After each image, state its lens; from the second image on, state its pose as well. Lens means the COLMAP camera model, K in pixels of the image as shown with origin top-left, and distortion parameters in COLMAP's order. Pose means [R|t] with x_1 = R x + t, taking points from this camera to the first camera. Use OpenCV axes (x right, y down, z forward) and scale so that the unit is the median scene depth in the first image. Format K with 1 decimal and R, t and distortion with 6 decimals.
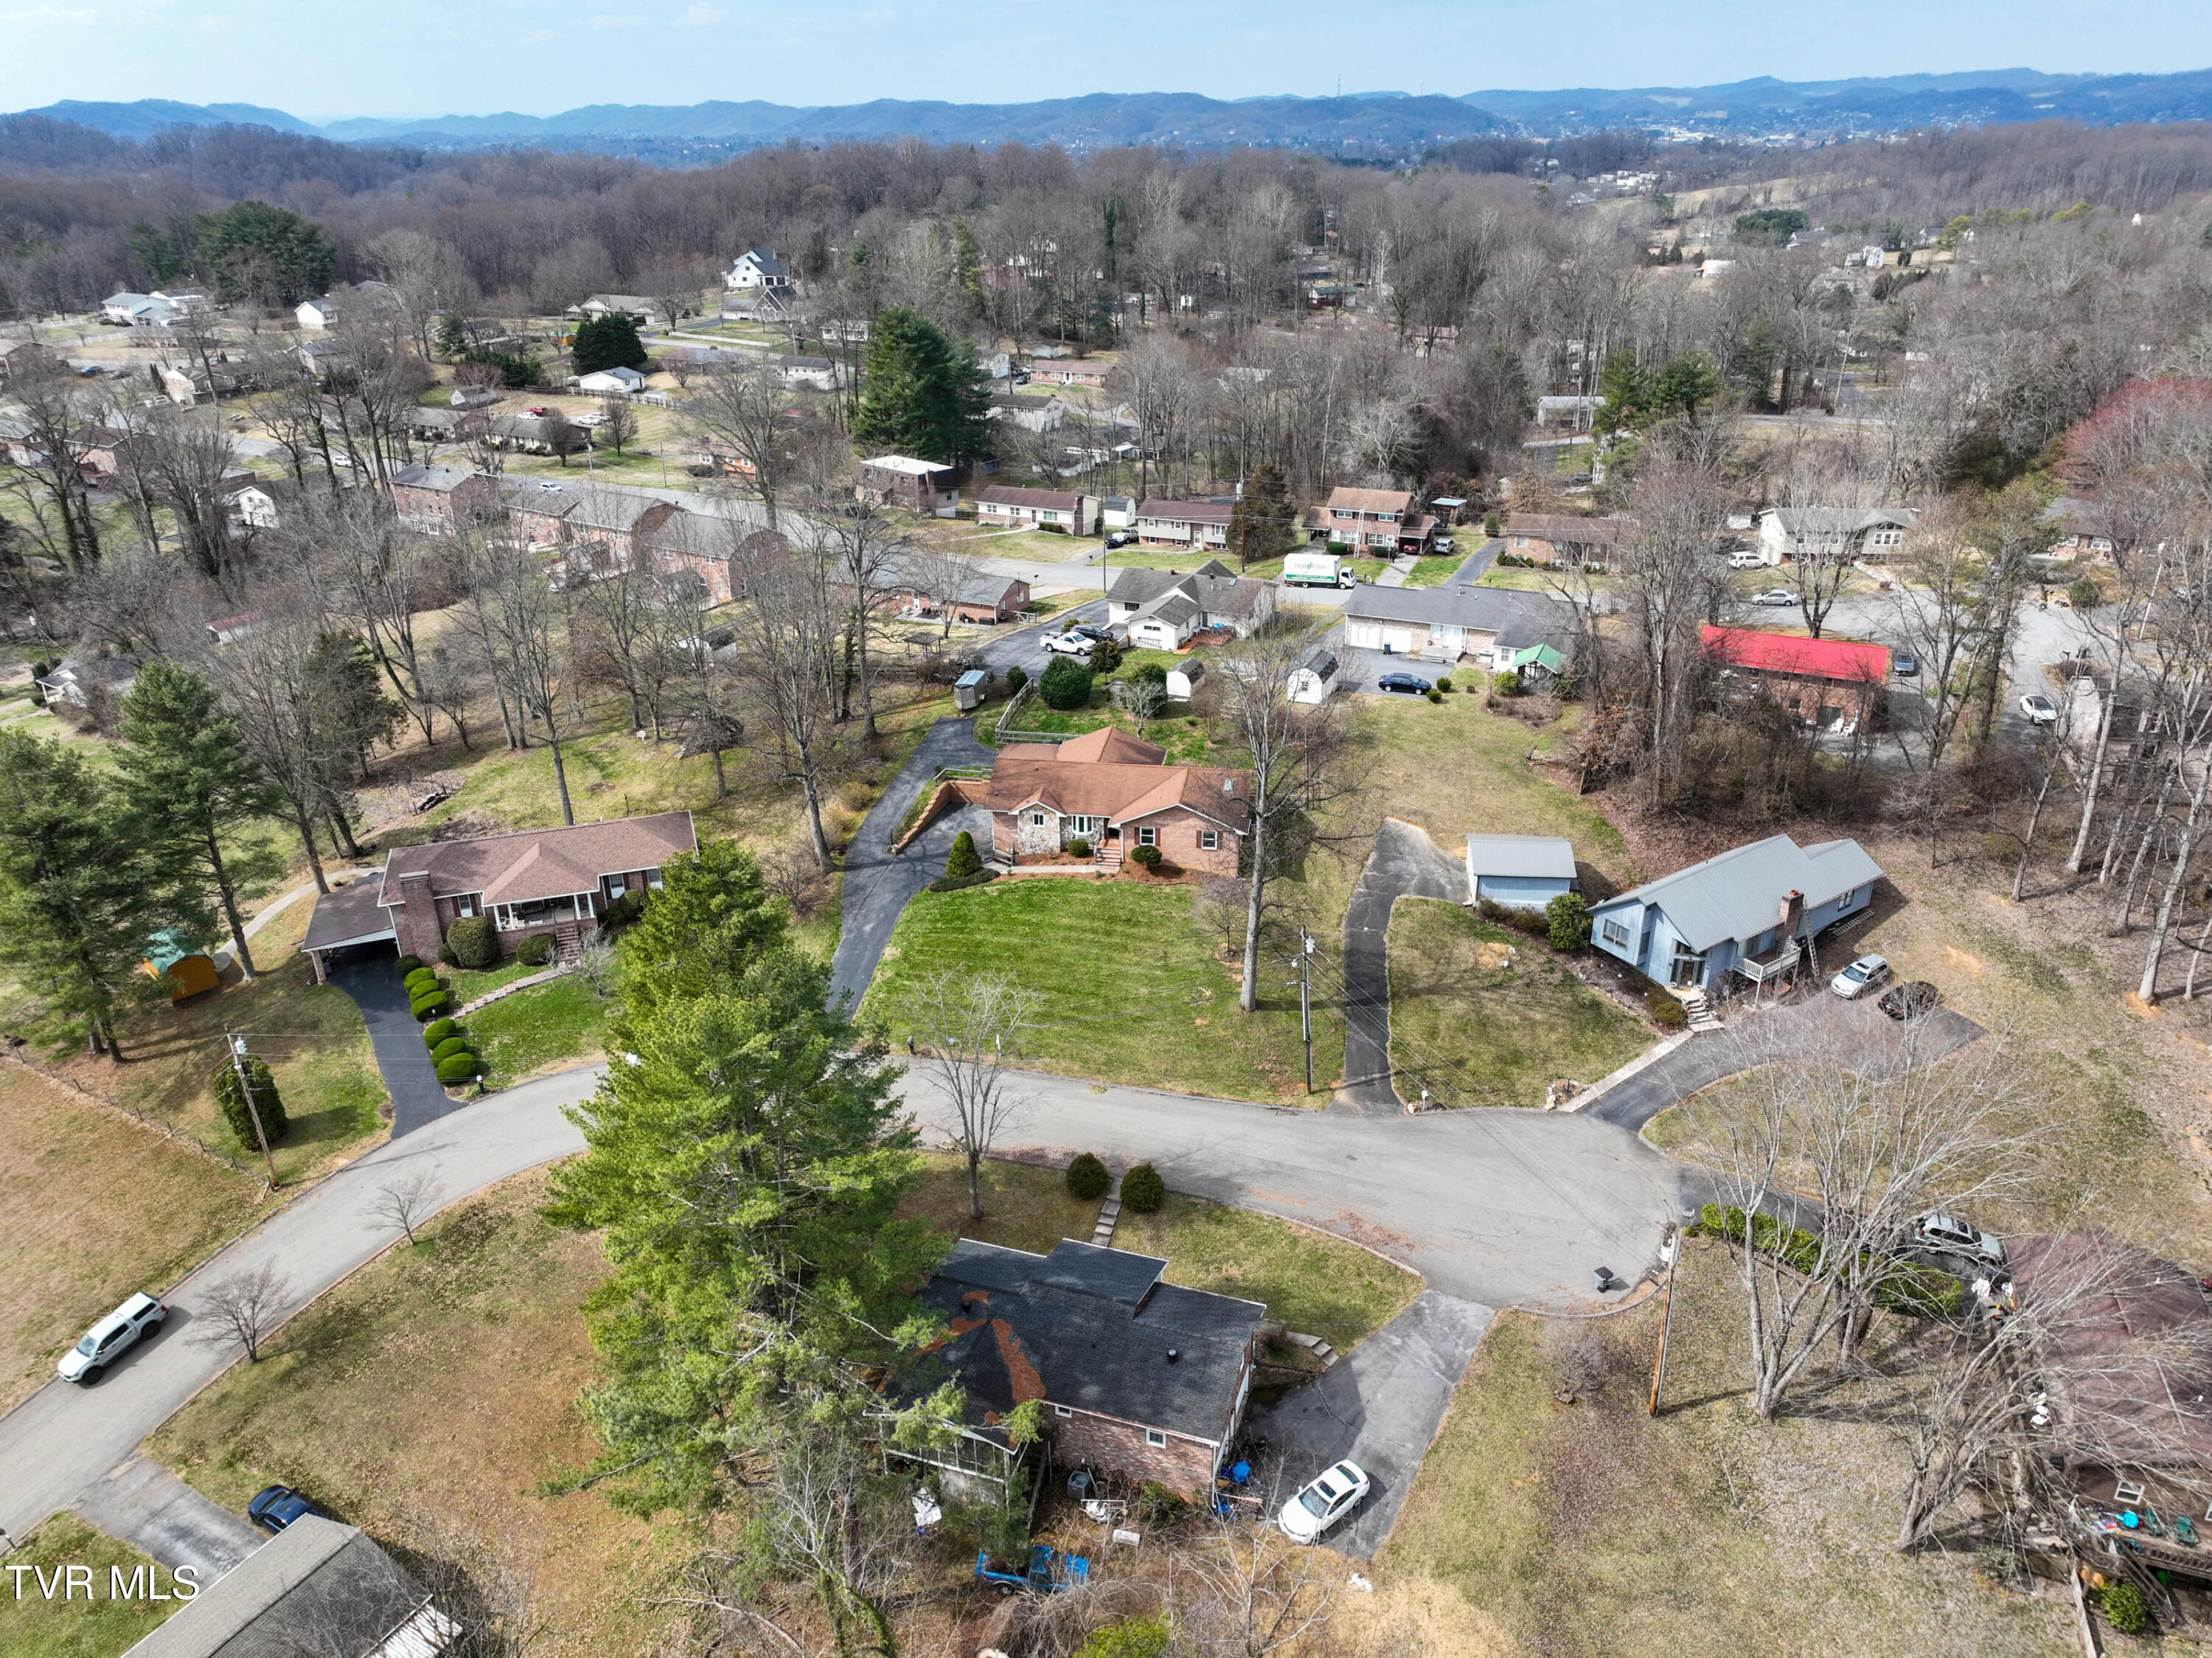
lens RADIAL K [[1552.6, 0, 1114.5], [0, 1552.6, 822.0], [0, 0, 1]] dist [-0.000776, 0.016728]
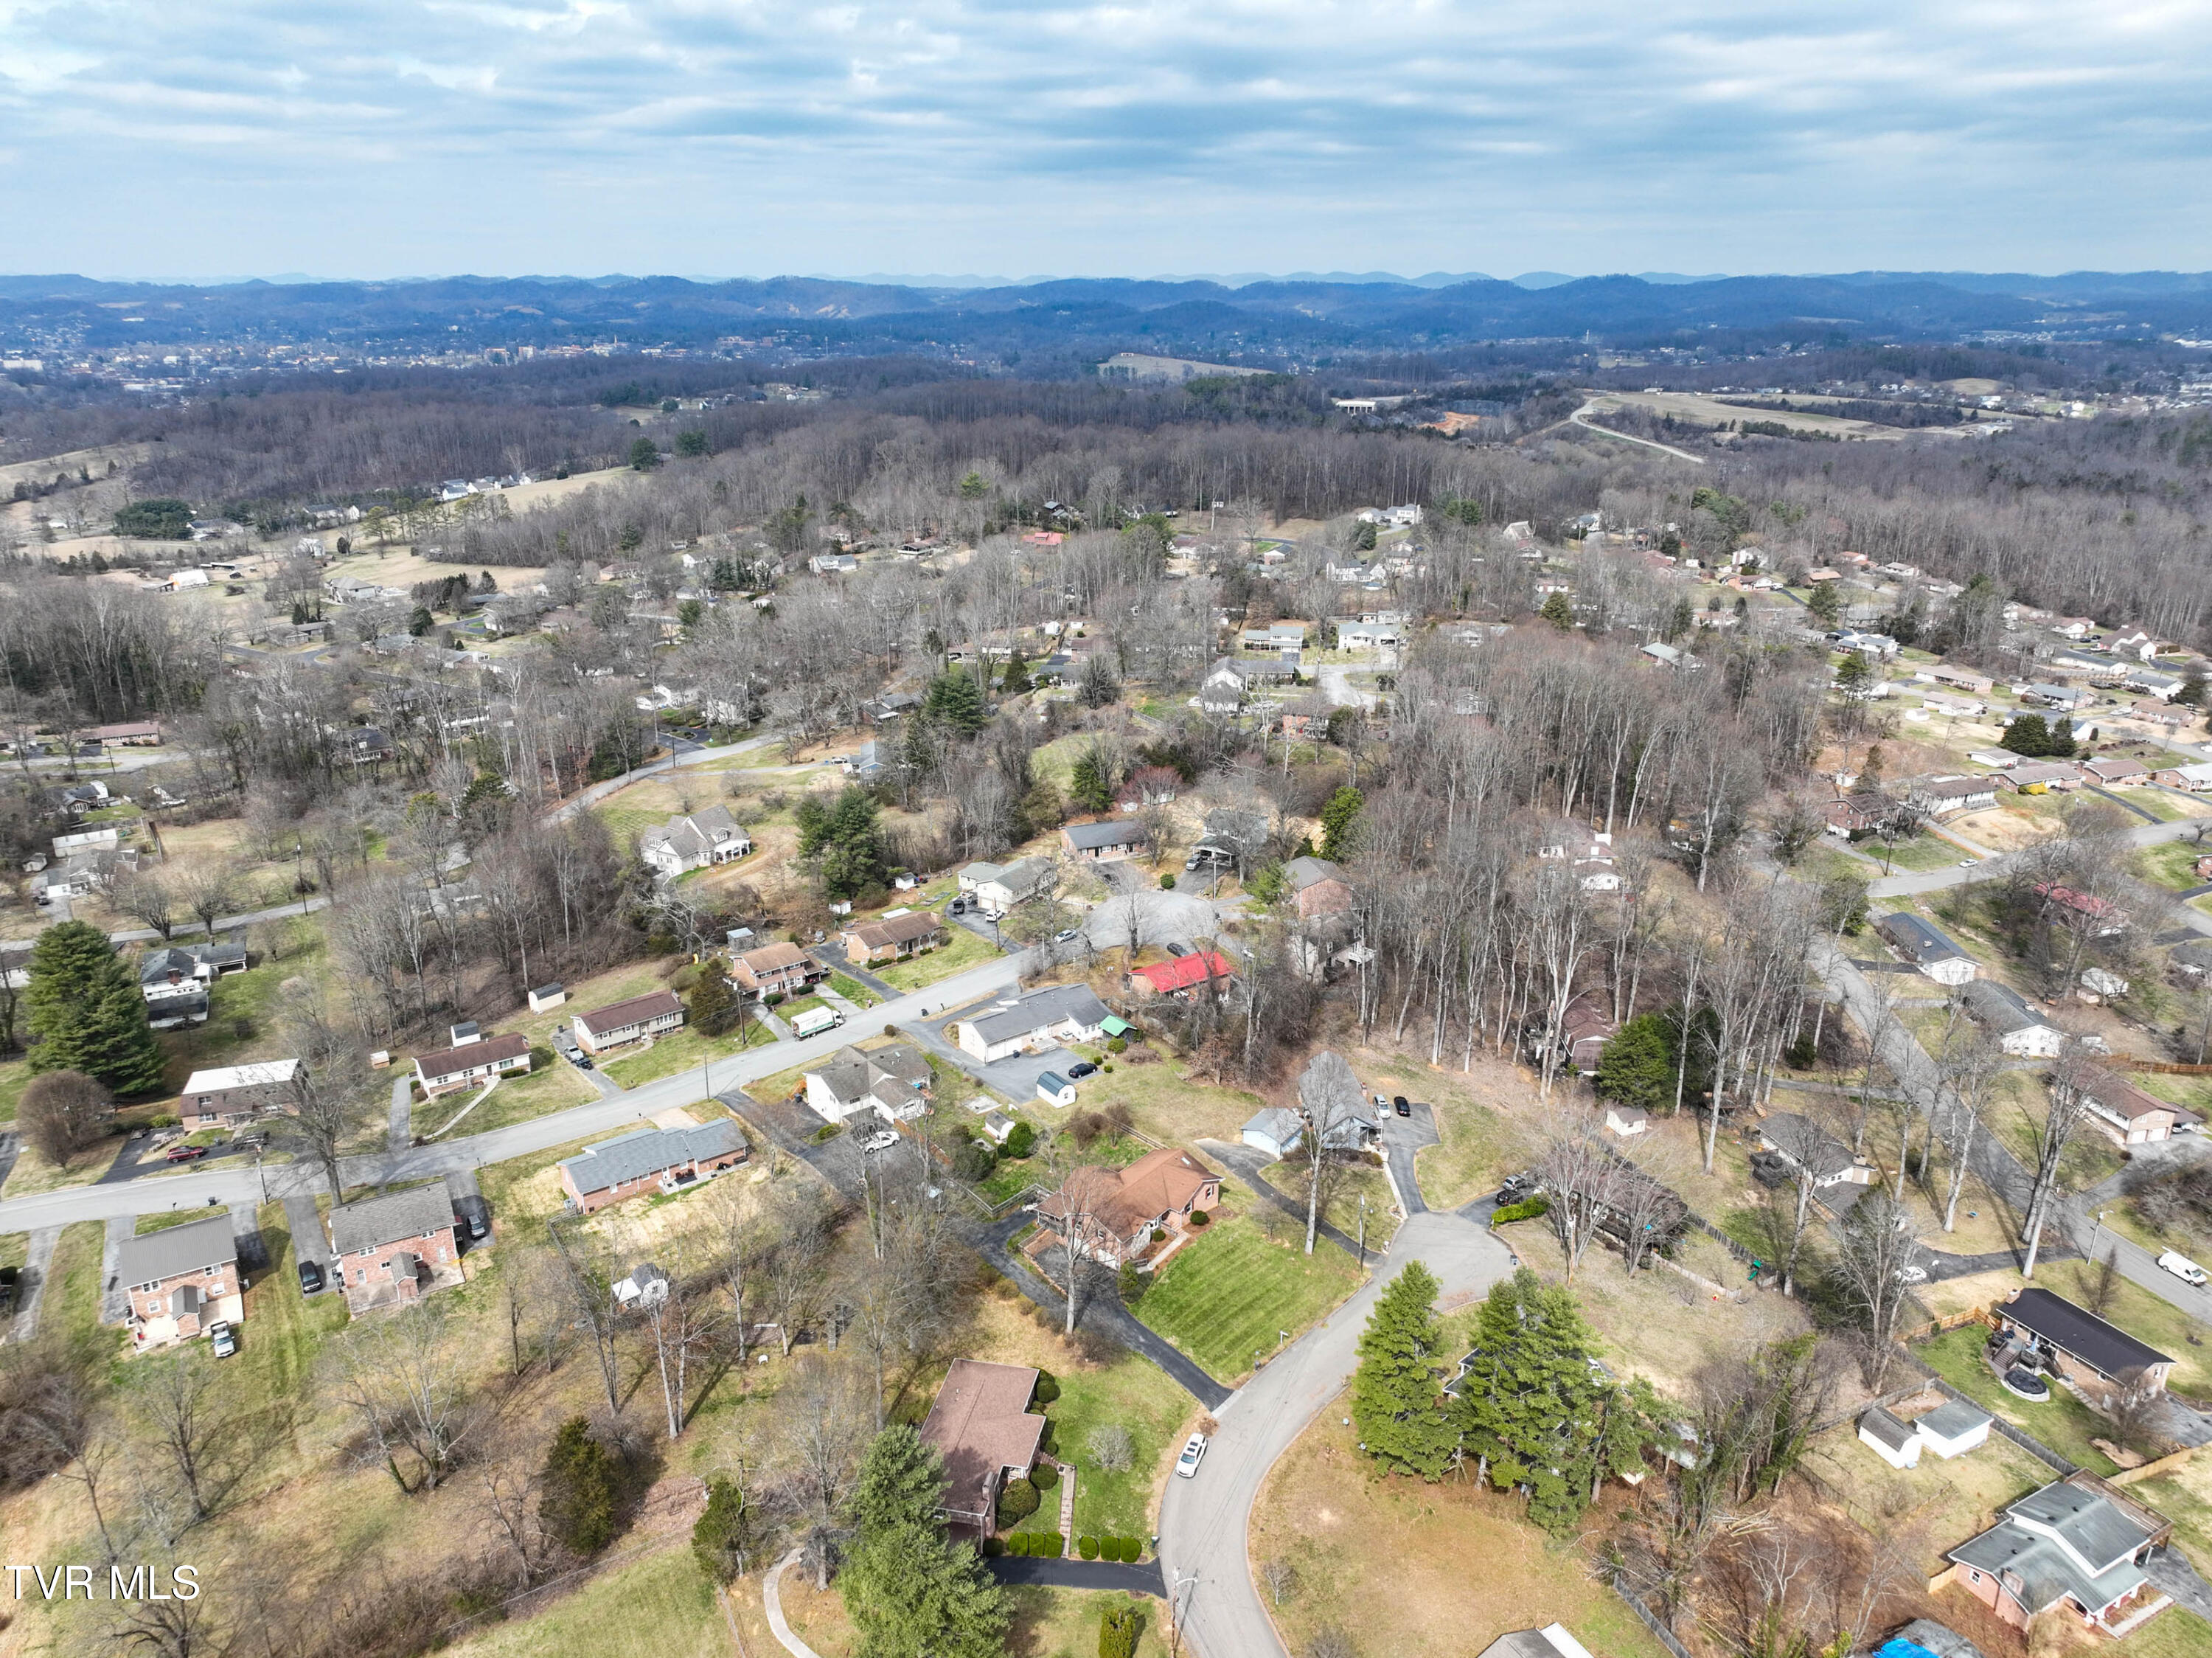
lens RADIAL K [[1546.7, 0, 1117.9], [0, 1546.7, 832.2], [0, 0, 1]] dist [0.011831, -0.002243]
pose [[0.490154, -0.277090, 0.826420, -1.312319], [0.358799, 0.928212, 0.098415, -0.570685], [-0.794363, 0.248280, 0.554387, -0.008491]]
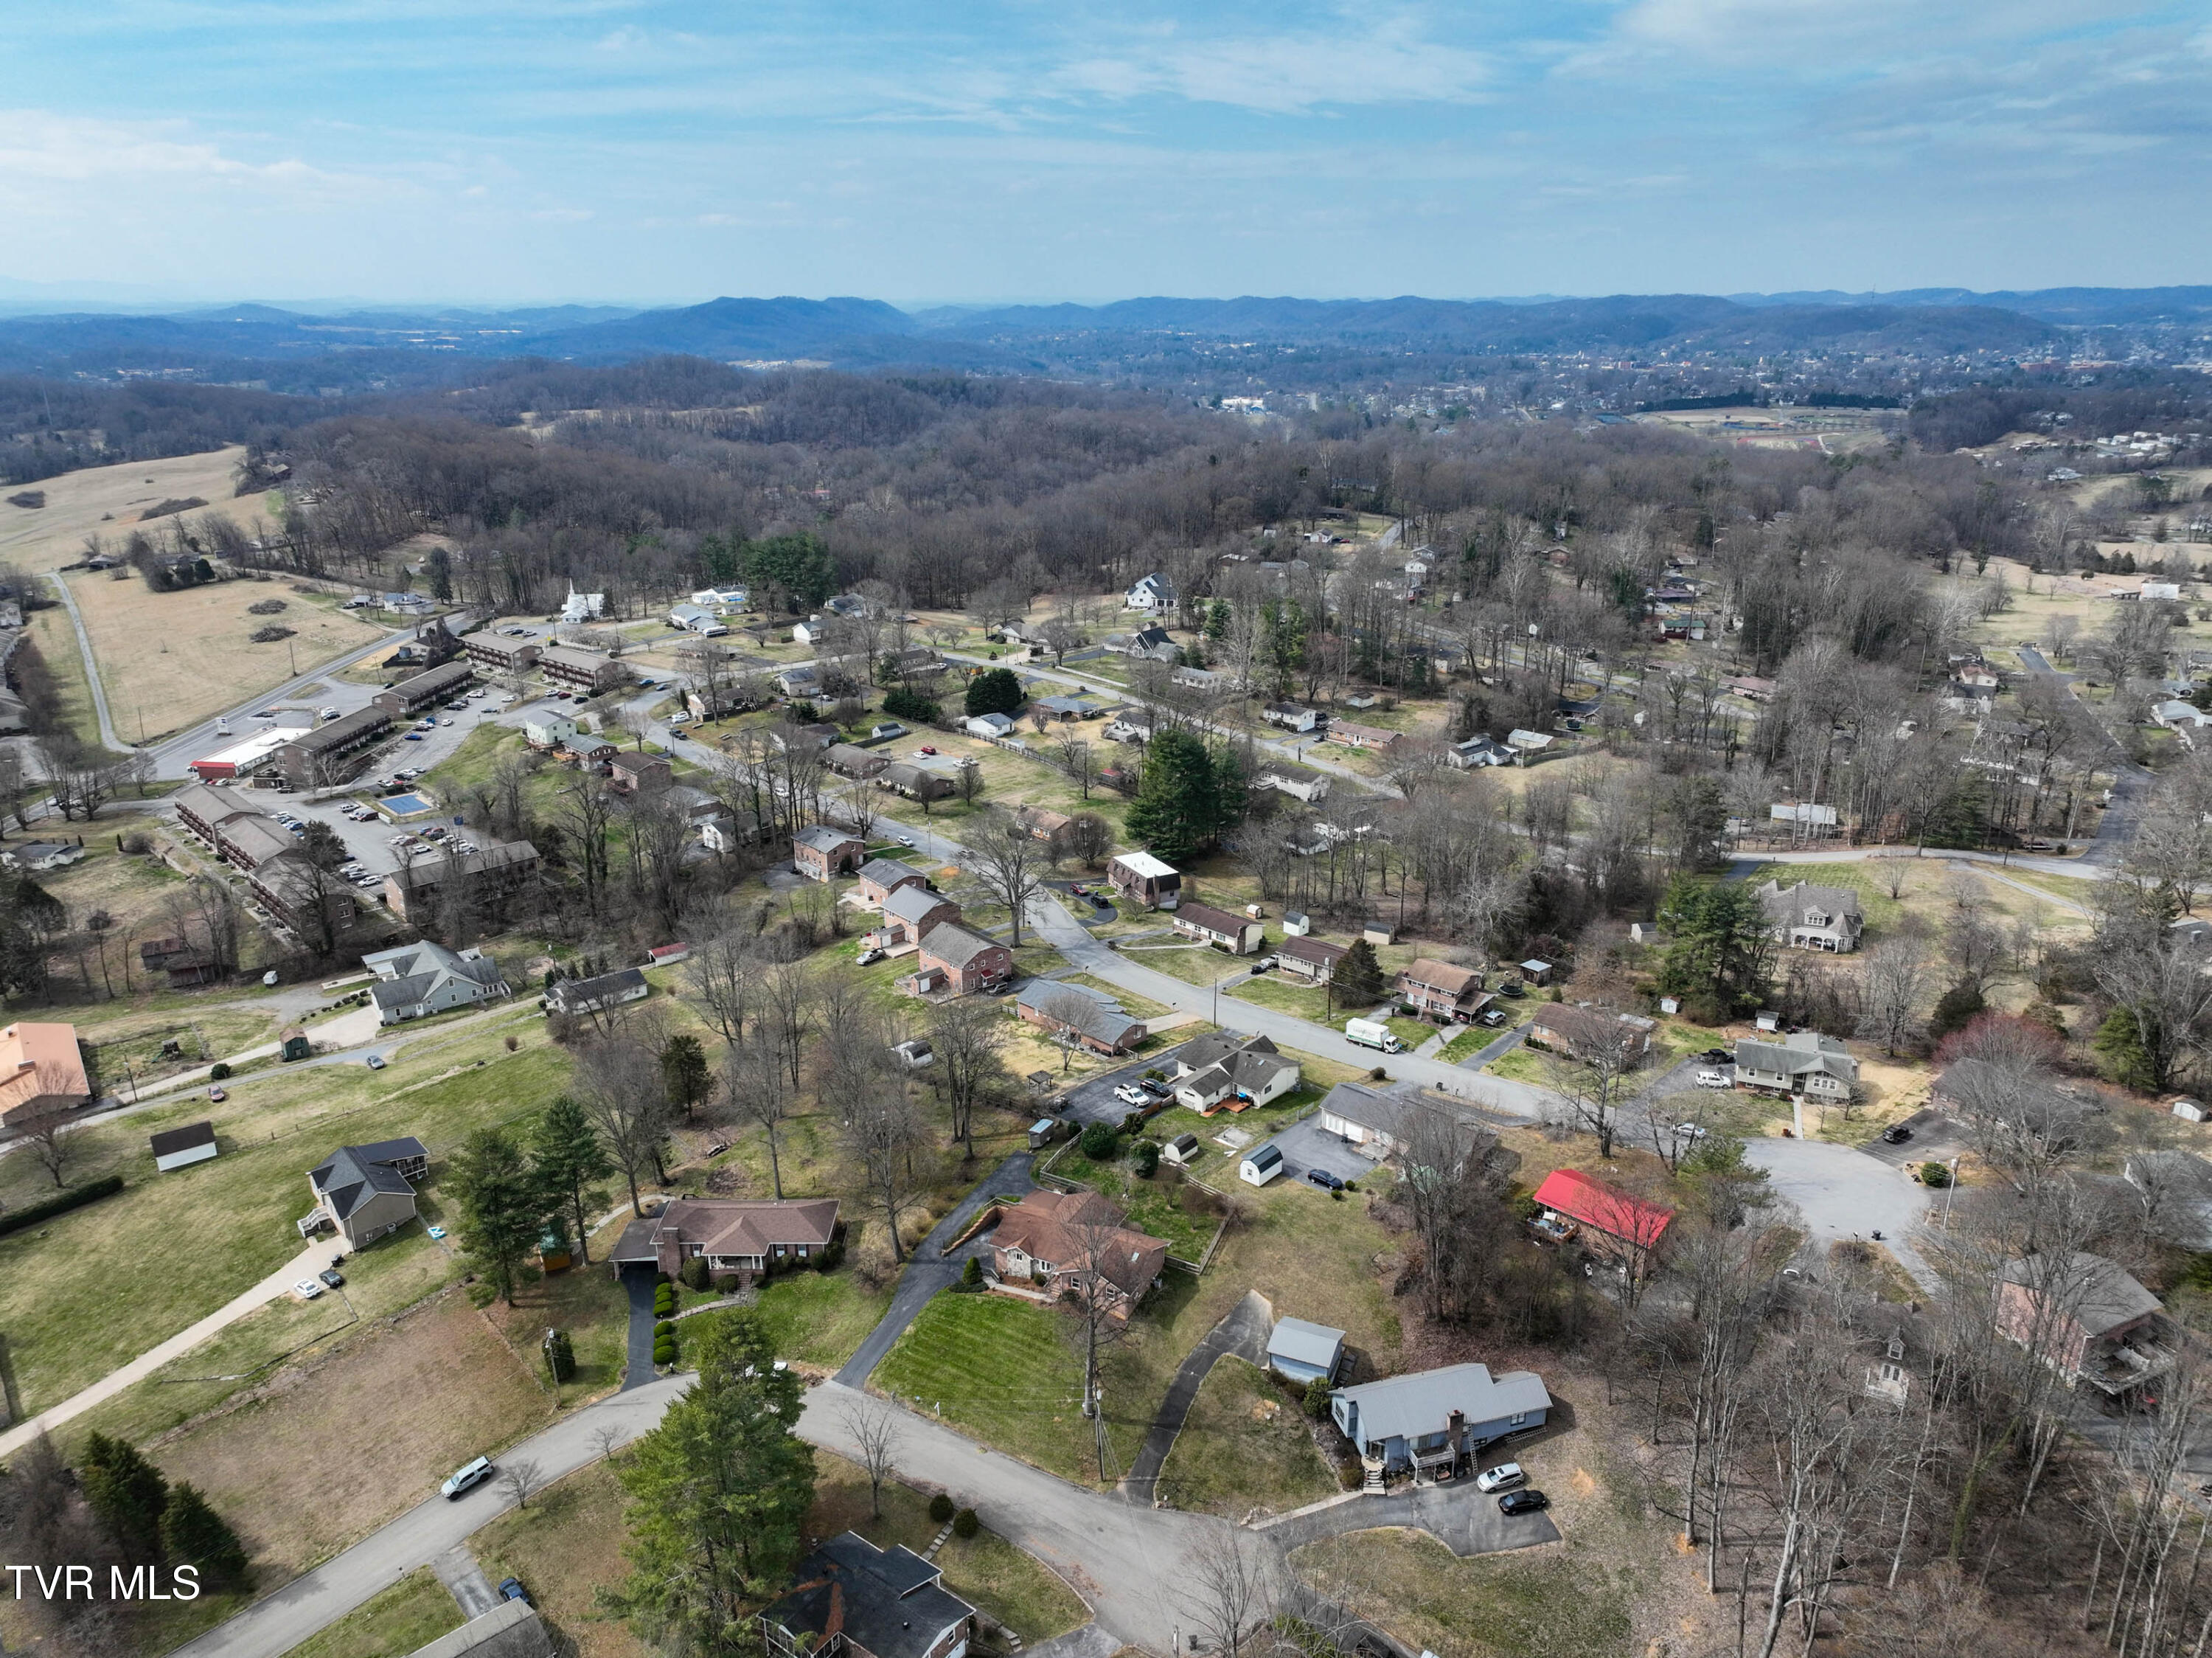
lens RADIAL K [[1552.6, 0, 1114.5], [0, 1552.6, 822.0], [0, 0, 1]] dist [-0.000776, 0.016728]
pose [[0.950747, 0.107189, -0.290846, 0.463856], [-0.136154, 0.987355, -0.081191, -0.328461], [0.278465, 0.116792, 0.953319, -0.560006]]
